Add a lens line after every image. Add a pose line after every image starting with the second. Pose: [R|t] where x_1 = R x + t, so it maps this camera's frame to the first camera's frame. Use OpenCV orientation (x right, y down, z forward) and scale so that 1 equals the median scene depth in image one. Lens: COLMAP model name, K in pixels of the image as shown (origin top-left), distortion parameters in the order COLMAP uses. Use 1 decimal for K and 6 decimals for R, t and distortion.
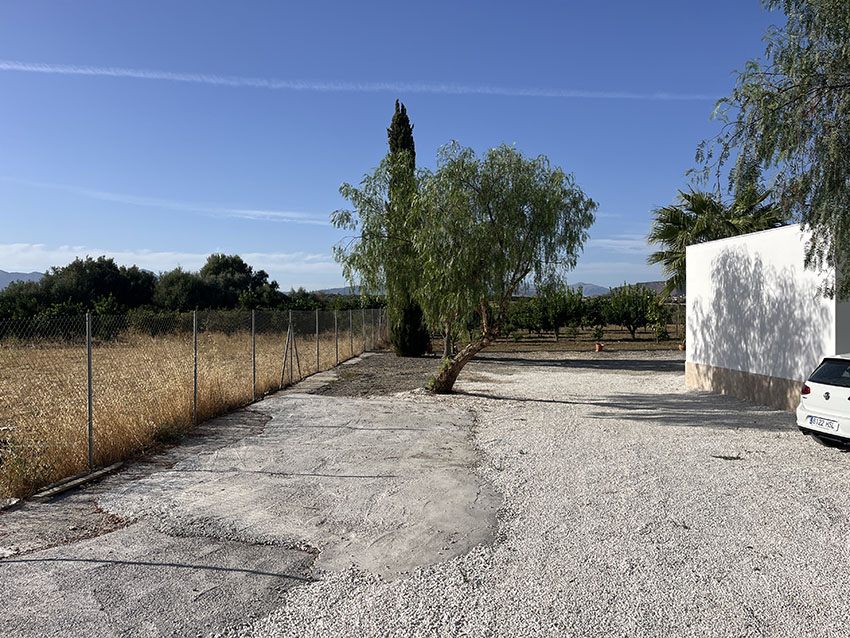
lens RADIAL K [[641.1, 0, 425.0], [0, 641.1, 319.0], [0, 0, 1]] dist [0.004314, -0.006508]
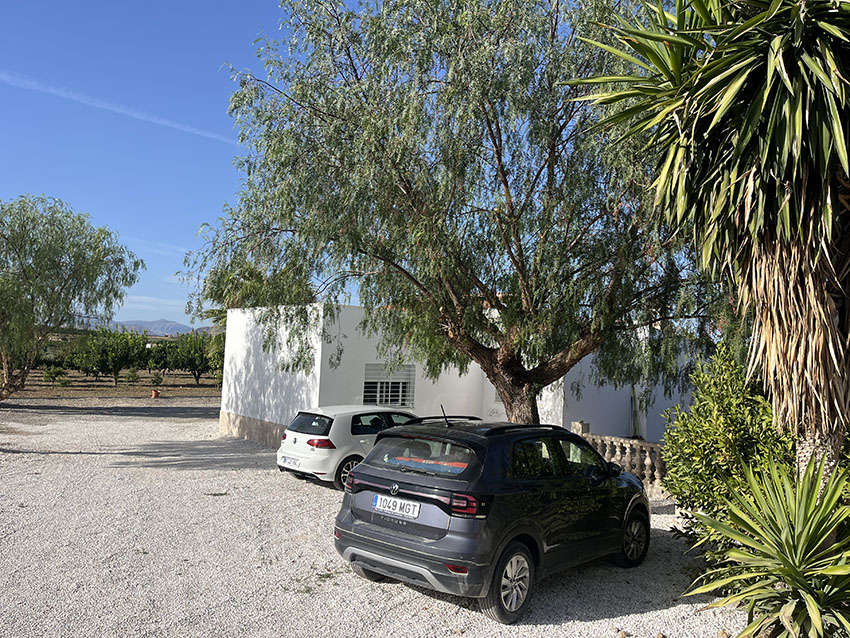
lens RADIAL K [[641.1, 0, 425.0], [0, 641.1, 319.0], [0, 0, 1]] dist [0.004314, -0.006508]
pose [[0.805785, 0.076164, 0.587290, 0.026777], [-0.037809, 0.996288, -0.077330, -0.024723], [-0.591000, 0.040106, 0.805674, -0.151109]]
